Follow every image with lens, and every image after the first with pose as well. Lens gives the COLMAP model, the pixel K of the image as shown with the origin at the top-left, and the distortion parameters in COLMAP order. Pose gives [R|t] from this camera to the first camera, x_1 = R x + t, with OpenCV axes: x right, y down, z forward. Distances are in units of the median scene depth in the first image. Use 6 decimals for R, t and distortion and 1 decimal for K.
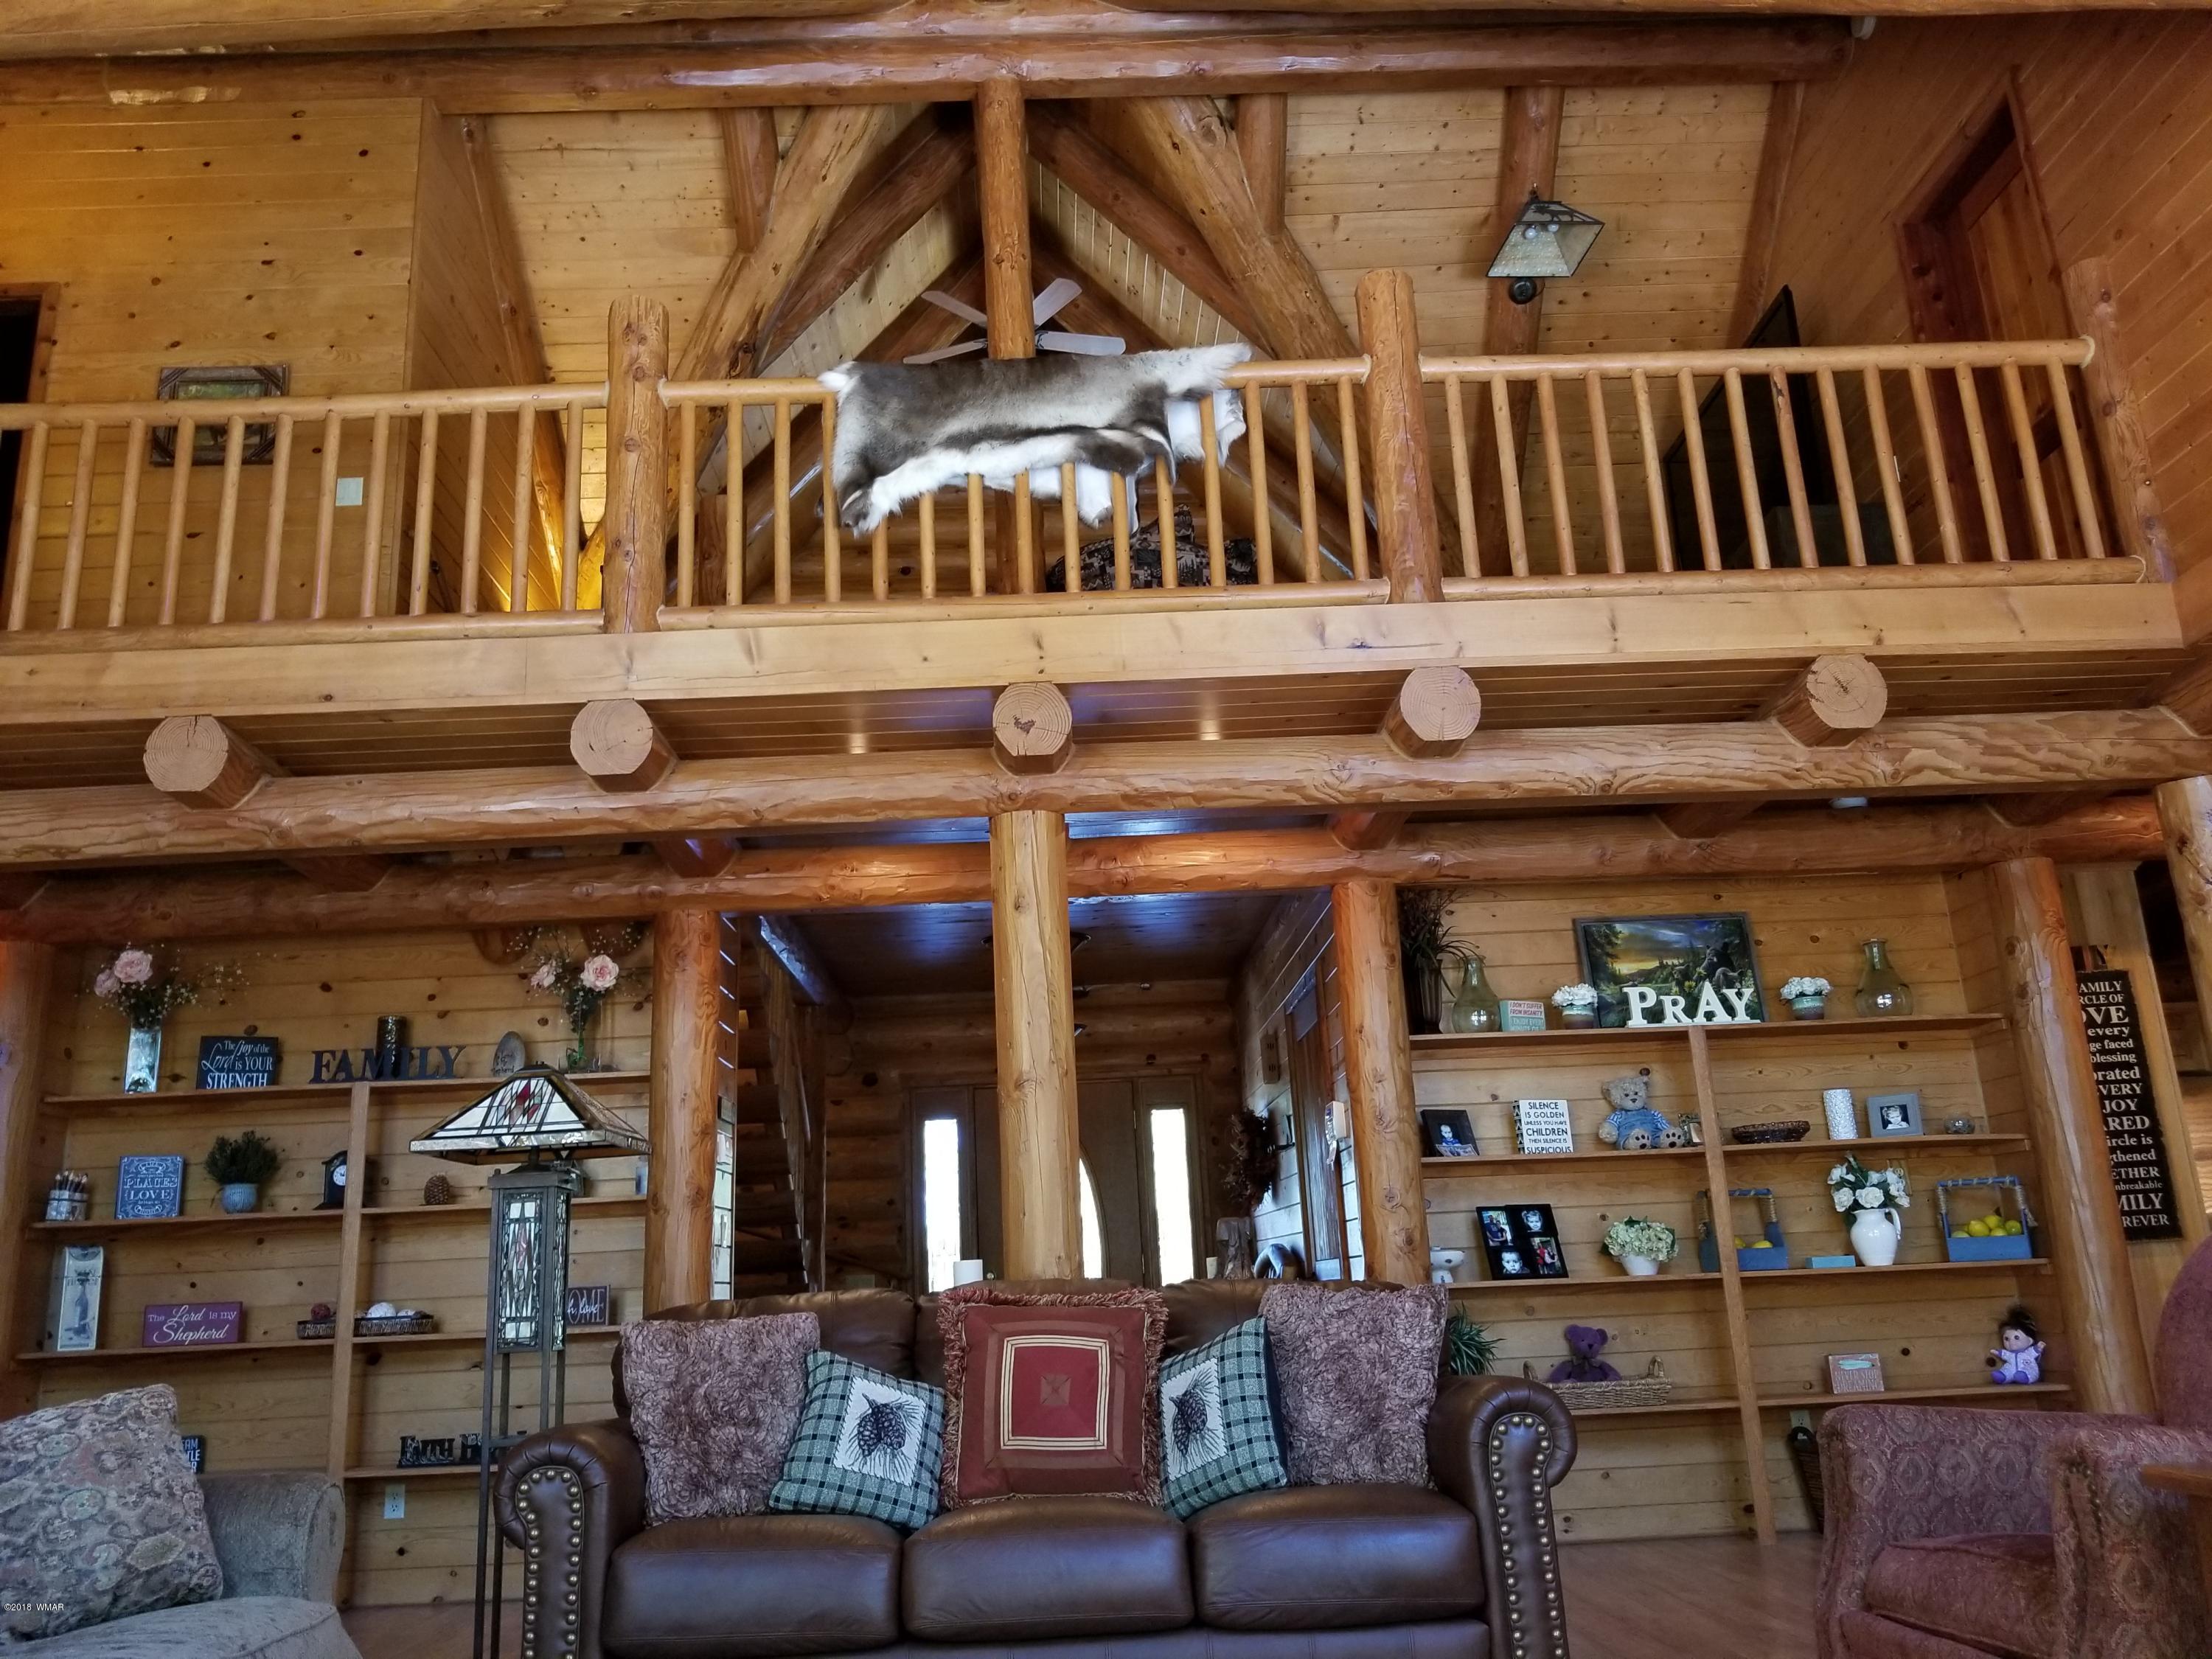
lens RADIAL K [[1805.6, 0, 1054.3], [0, 1805.6, 790.1], [0, 0, 1]] dist [0.104803, -0.185324]
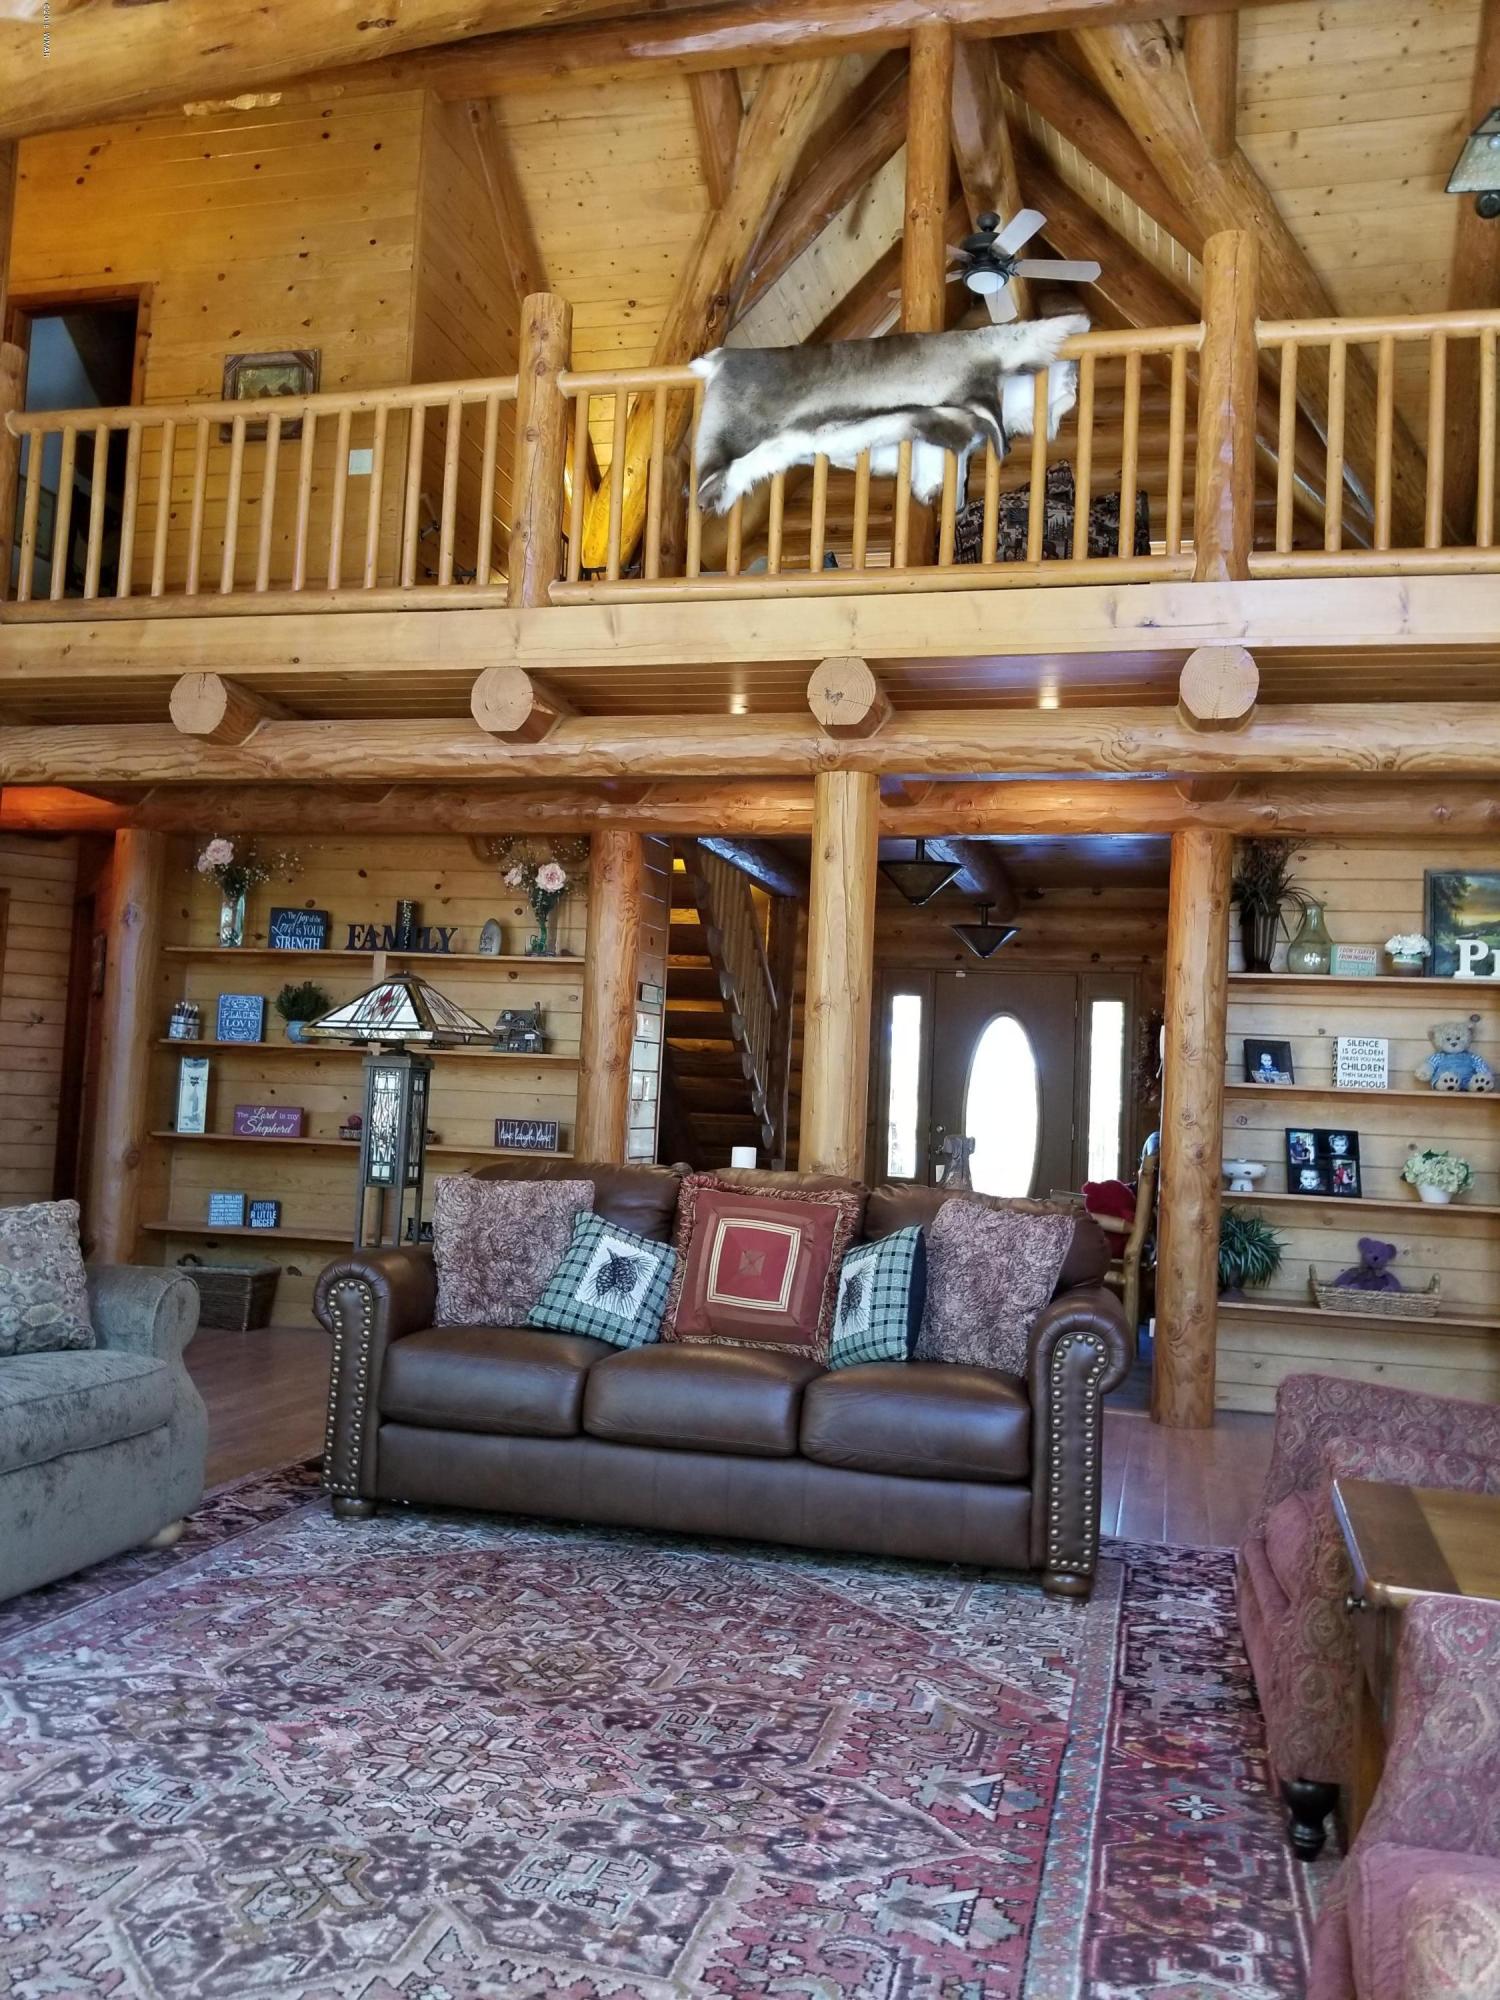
lens RADIAL K [[1632.6, 0, 750.0], [0, 1632.6, 1000.0], [0, 0, 1]] dist [0.104803, -0.185324]
pose [[0.958623, 0.072893, -0.275187, 0.211464], [-0.012593, 0.976574, 0.214812, -0.064504], [0.284398, -0.202458, 0.937085, -0.015790]]
